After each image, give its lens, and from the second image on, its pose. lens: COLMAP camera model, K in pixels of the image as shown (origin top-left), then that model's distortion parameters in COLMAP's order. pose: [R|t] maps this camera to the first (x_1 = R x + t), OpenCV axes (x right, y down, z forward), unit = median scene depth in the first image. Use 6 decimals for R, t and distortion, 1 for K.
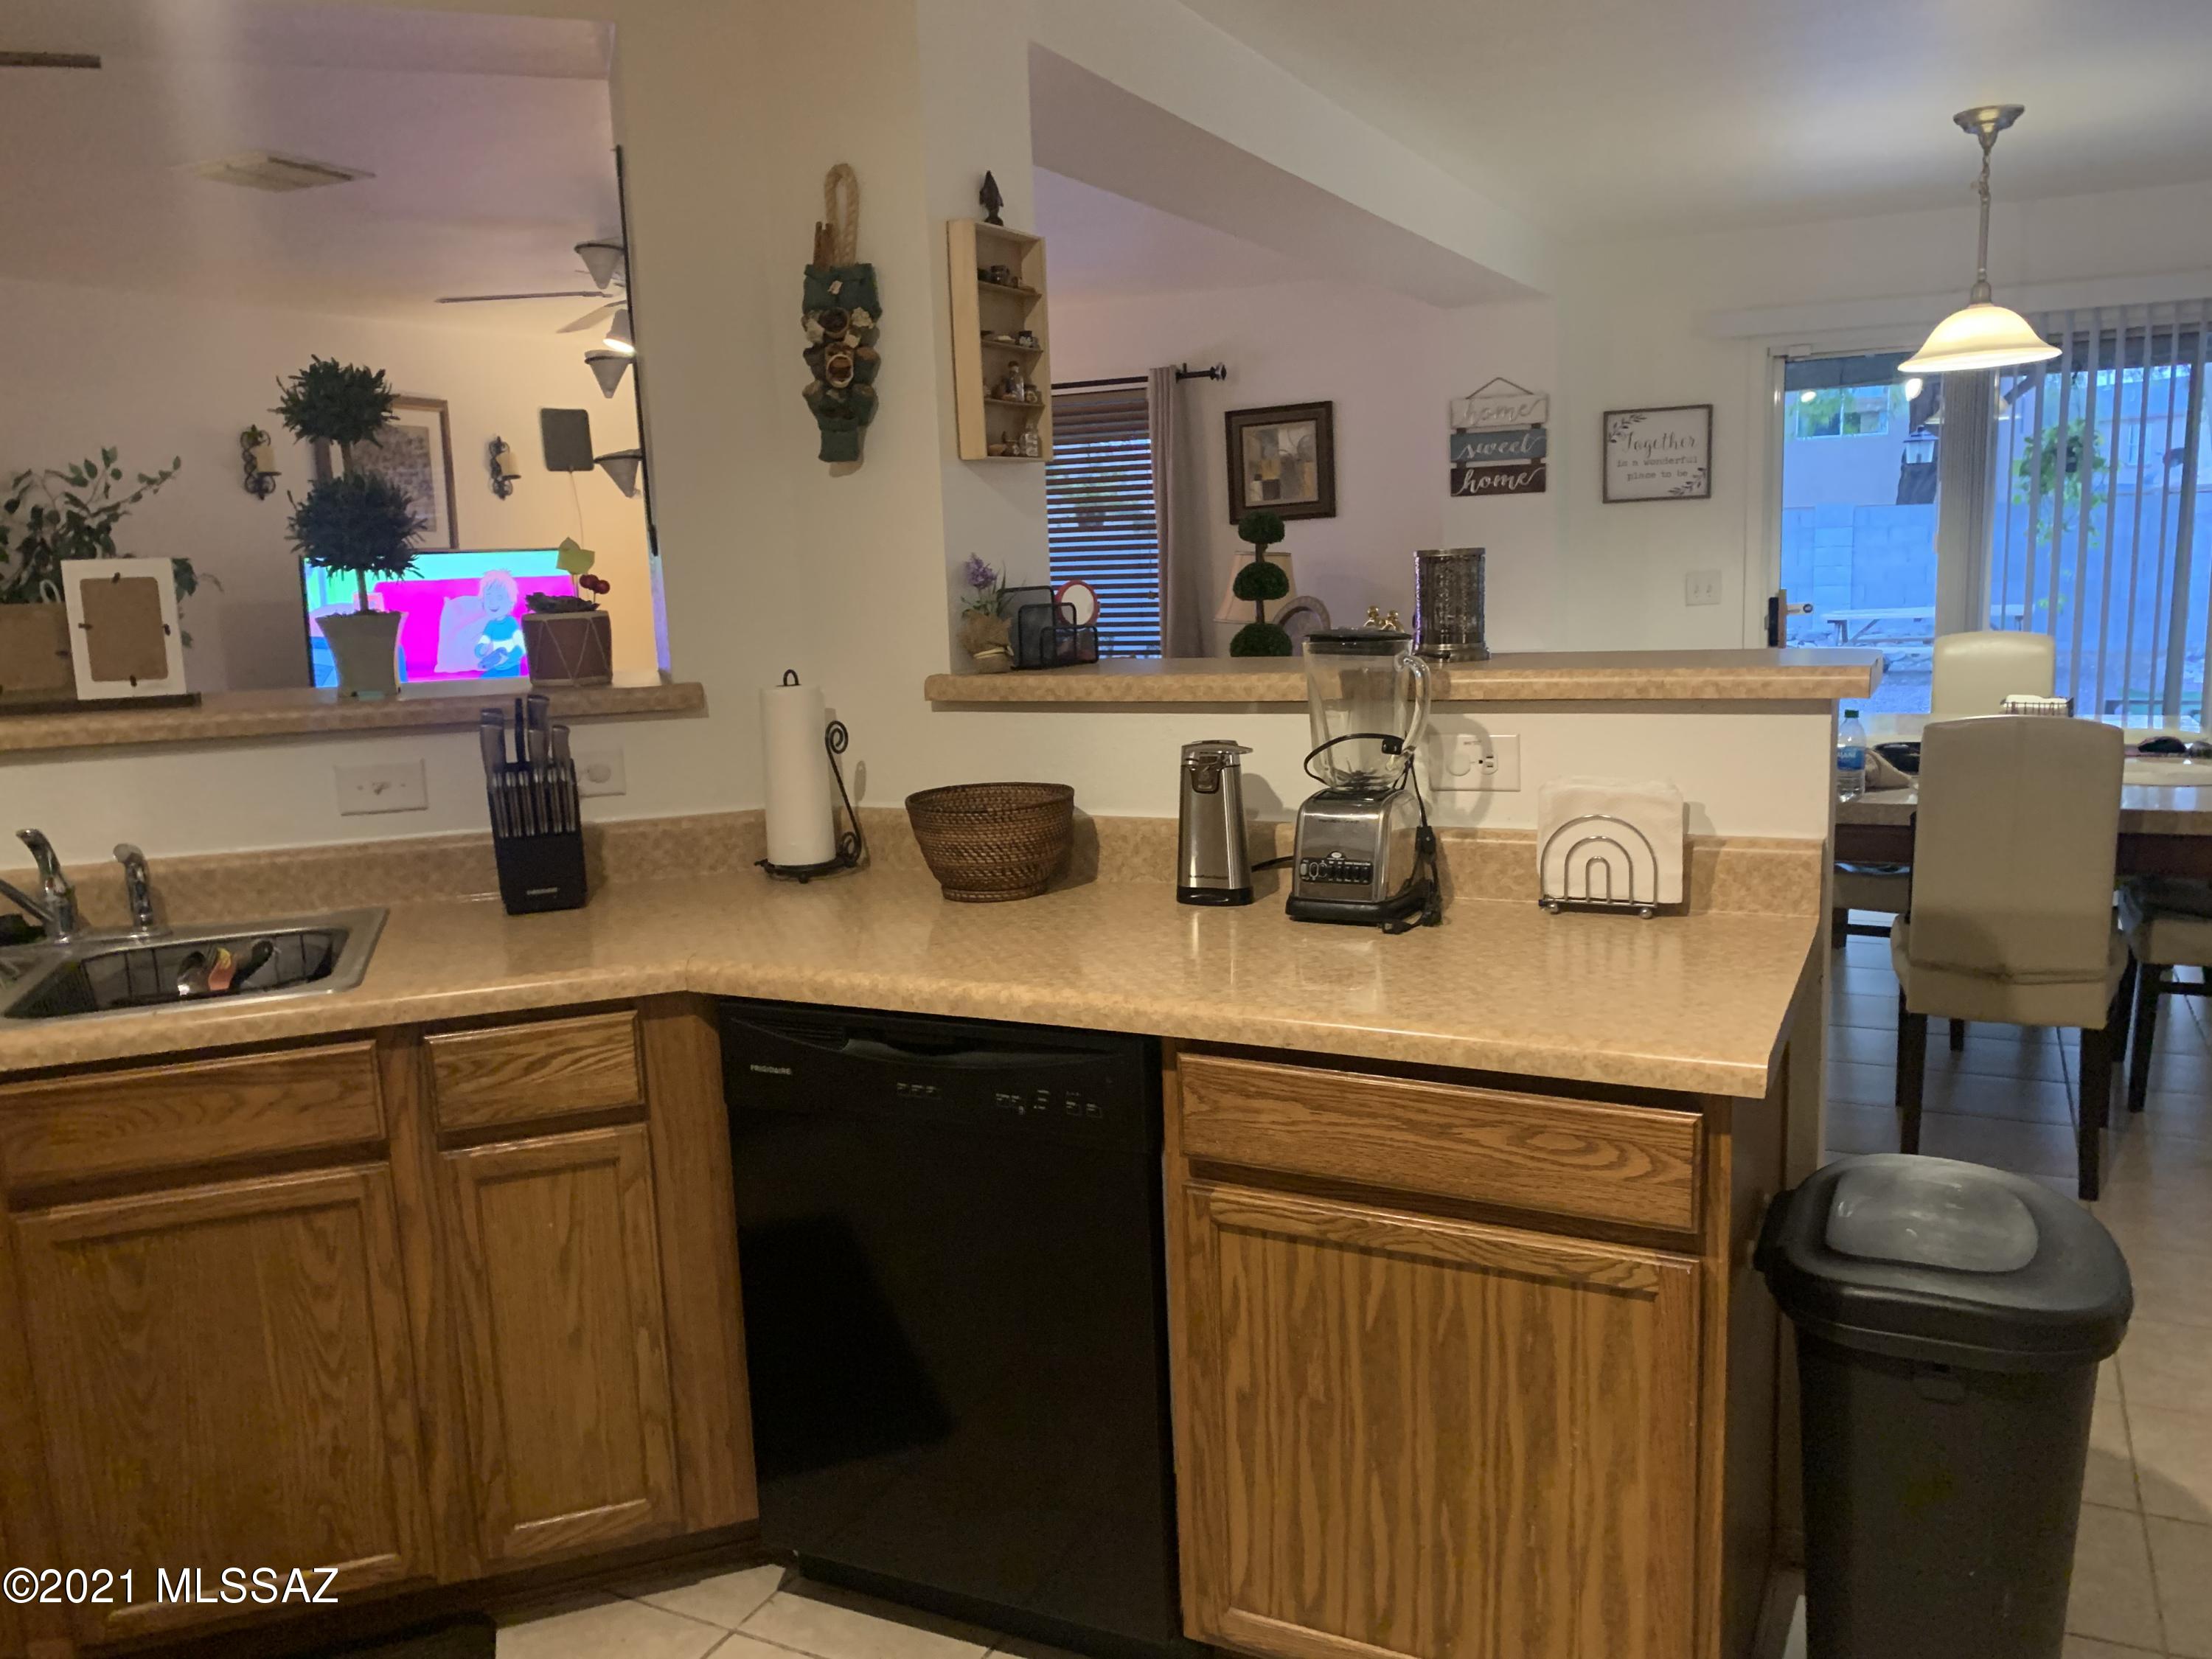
lens RADIAL K [[1681.7, 0, 1119.5], [0, 1681.7, 825.4], [0, 0, 1]] dist [0.065686, -0.091166]
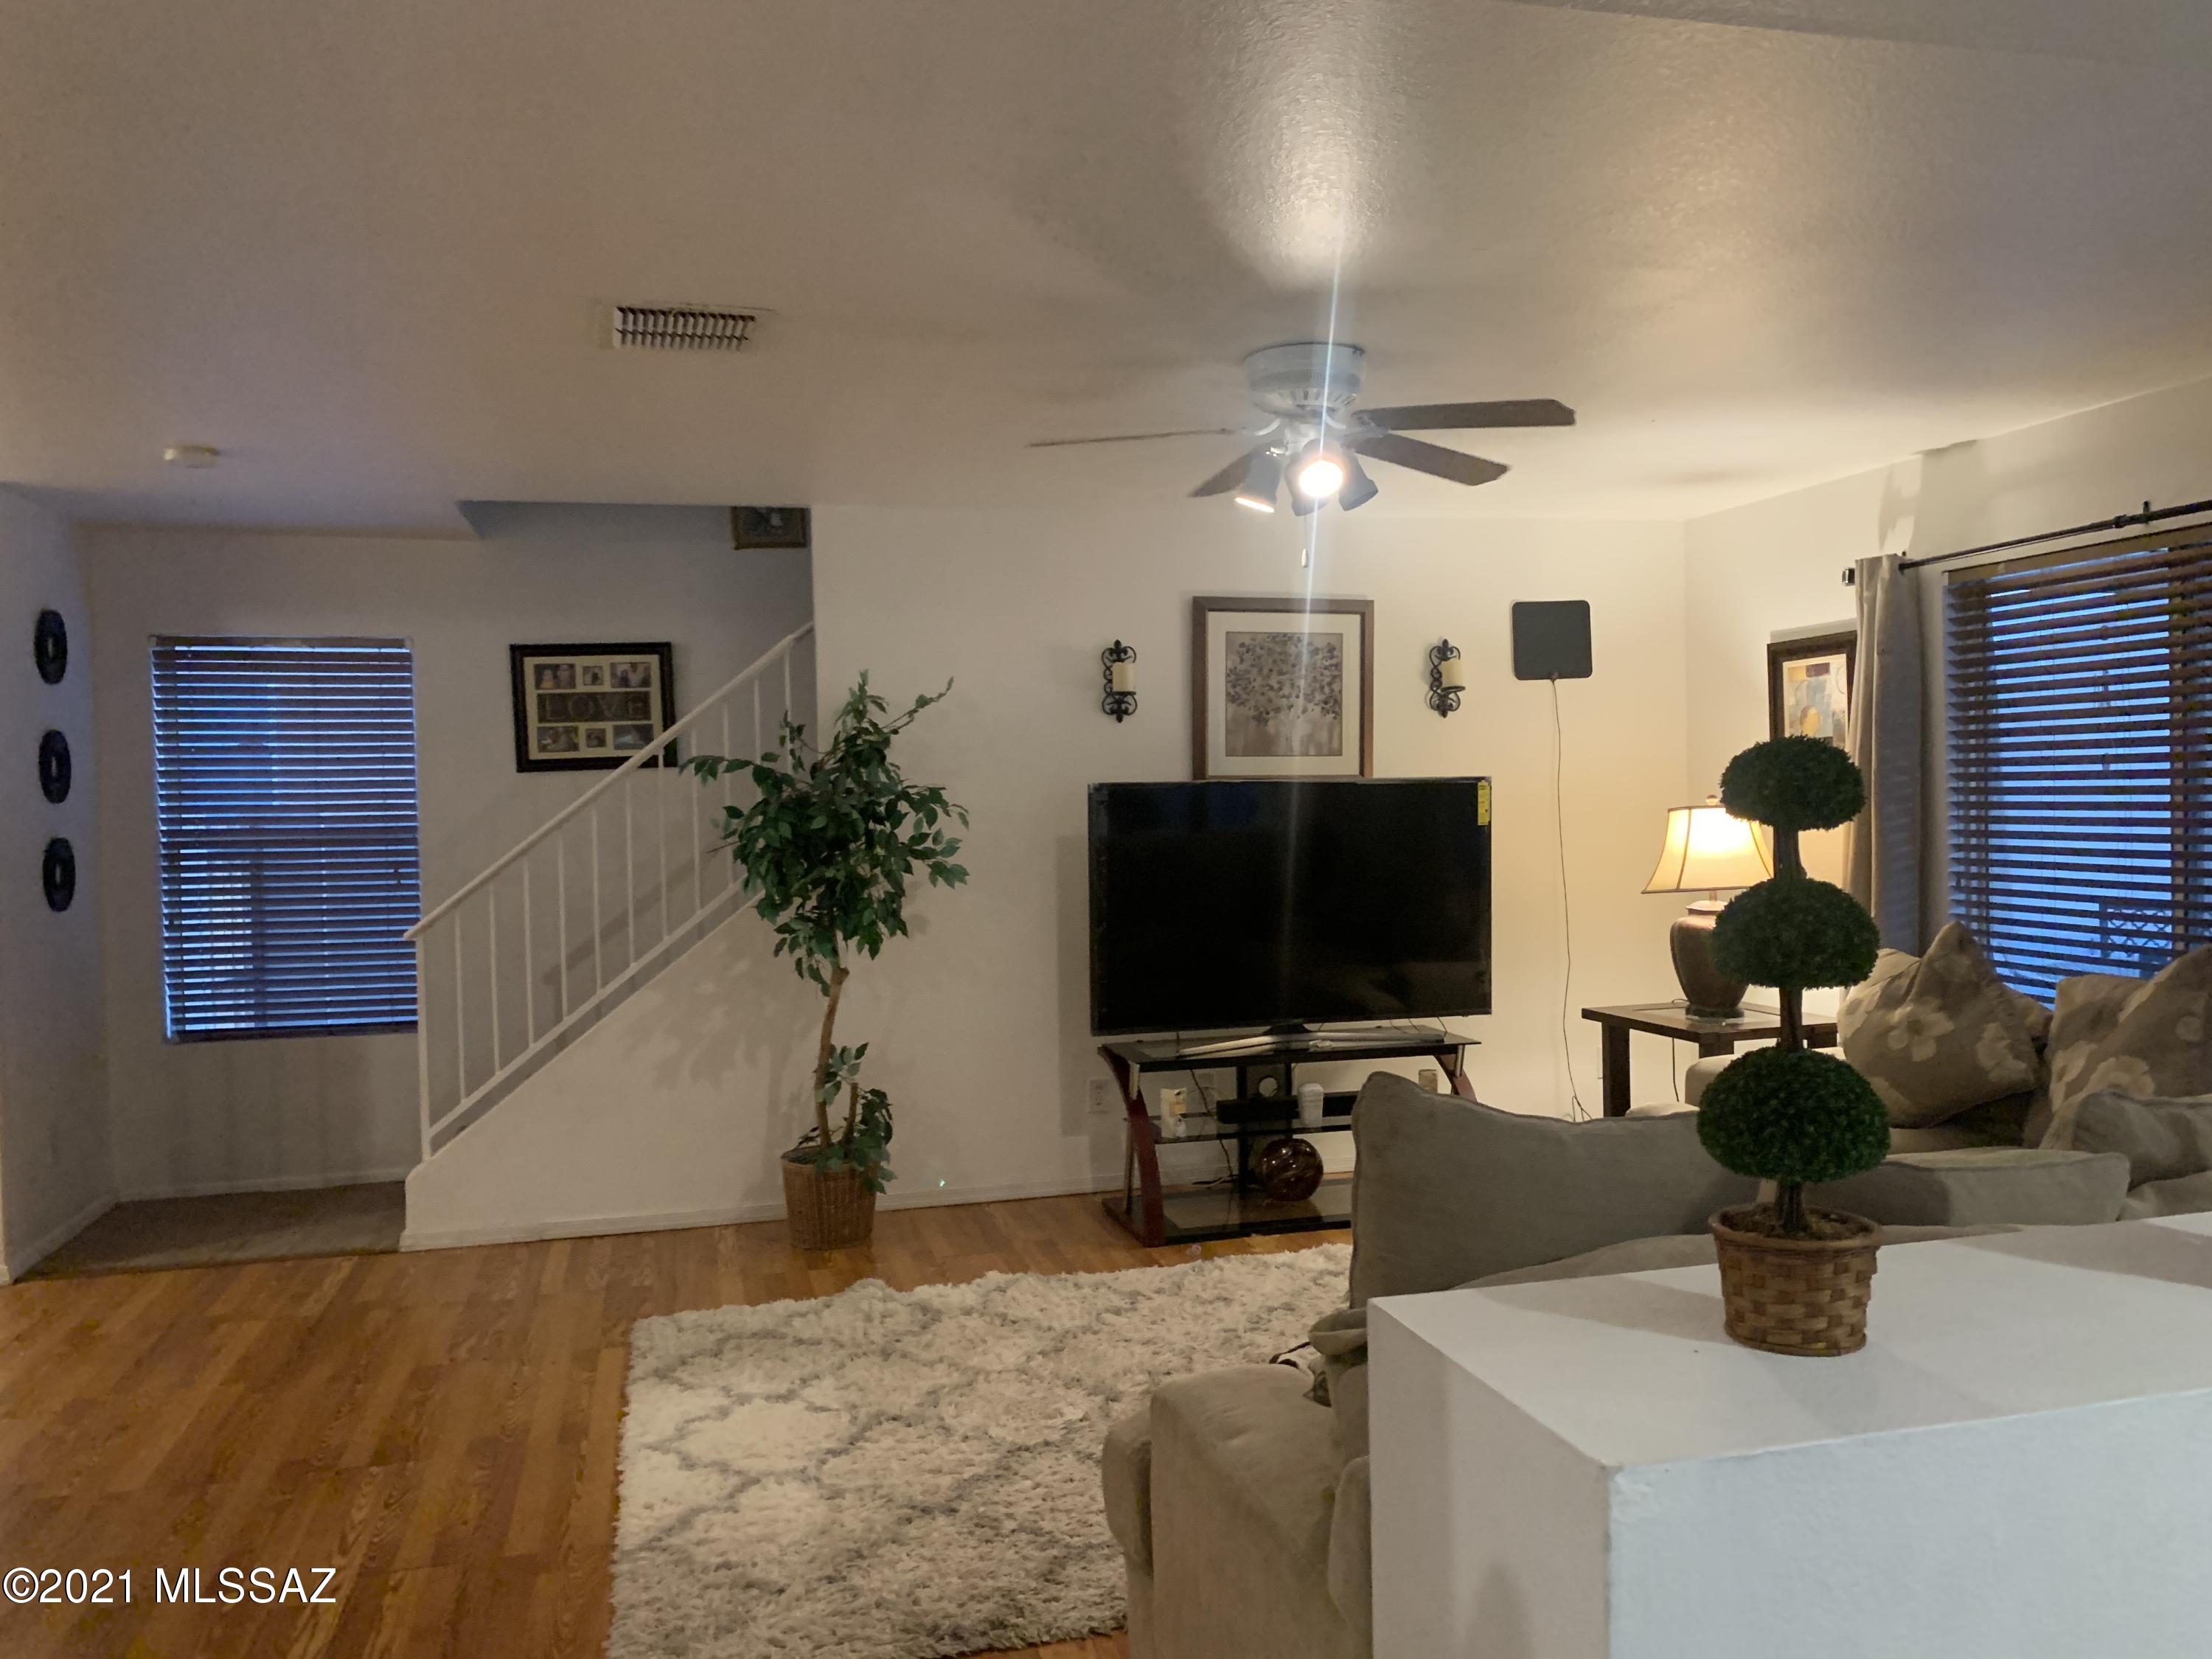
lens RADIAL K [[1681.7, 0, 1110.9], [0, 1681.7, 821.8], [0, 0, 1]] dist [0.065686, -0.091166]
pose [[0.655106, 0.037401, -0.754611, 0.247691], [-0.130237, 0.989414, -0.064024, -0.123581], [0.744227, 0.140221, 0.653042, 0.640965]]
